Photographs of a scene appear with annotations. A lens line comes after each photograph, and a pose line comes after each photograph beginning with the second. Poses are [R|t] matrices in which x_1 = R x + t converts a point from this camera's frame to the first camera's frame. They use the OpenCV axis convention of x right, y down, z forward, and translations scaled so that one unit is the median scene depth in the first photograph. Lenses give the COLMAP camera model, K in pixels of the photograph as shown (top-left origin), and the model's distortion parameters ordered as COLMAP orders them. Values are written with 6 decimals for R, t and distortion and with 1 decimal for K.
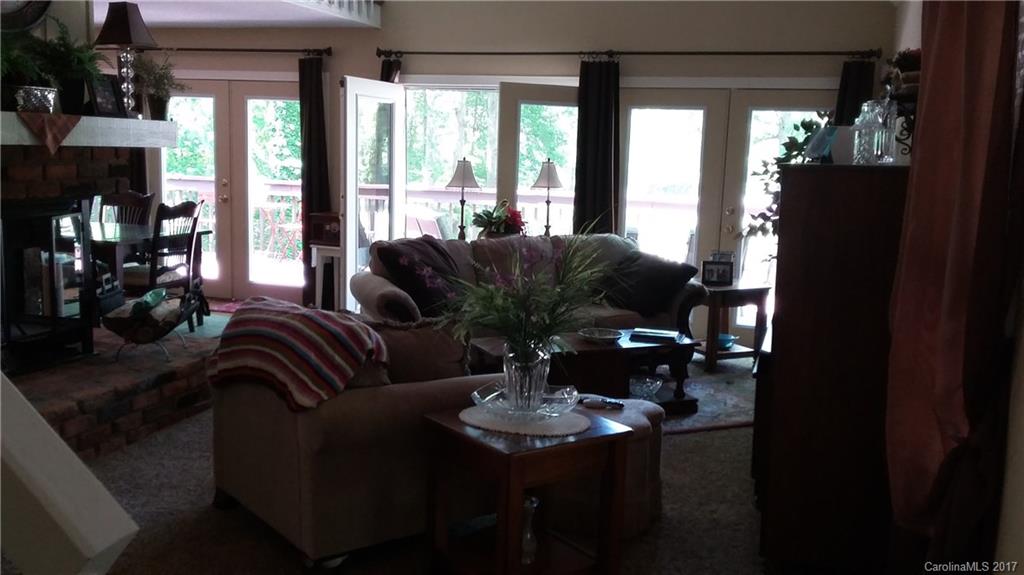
lens RADIAL K [[900.4, 0, 512.0], [0, 900.4, 287.5], [0, 0, 1]] dist [0.001754, -0.010613]
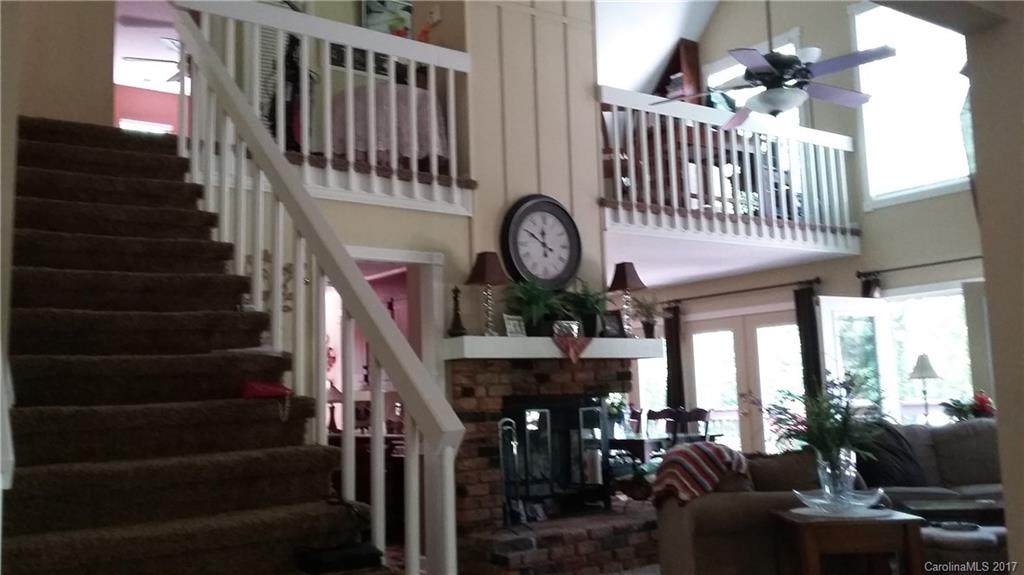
lens RADIAL K [[898.4, 0, 512.0], [0, 898.4, 287.5], [0, 0, 1]] dist [0.007860, 0.007223]
pose [[0.791276, -0.143224, -0.594449, 0.307665], [-0.029173, 0.962230, -0.270669, 0.133881], [0.610763, 0.231516, 0.757211, -0.235108]]
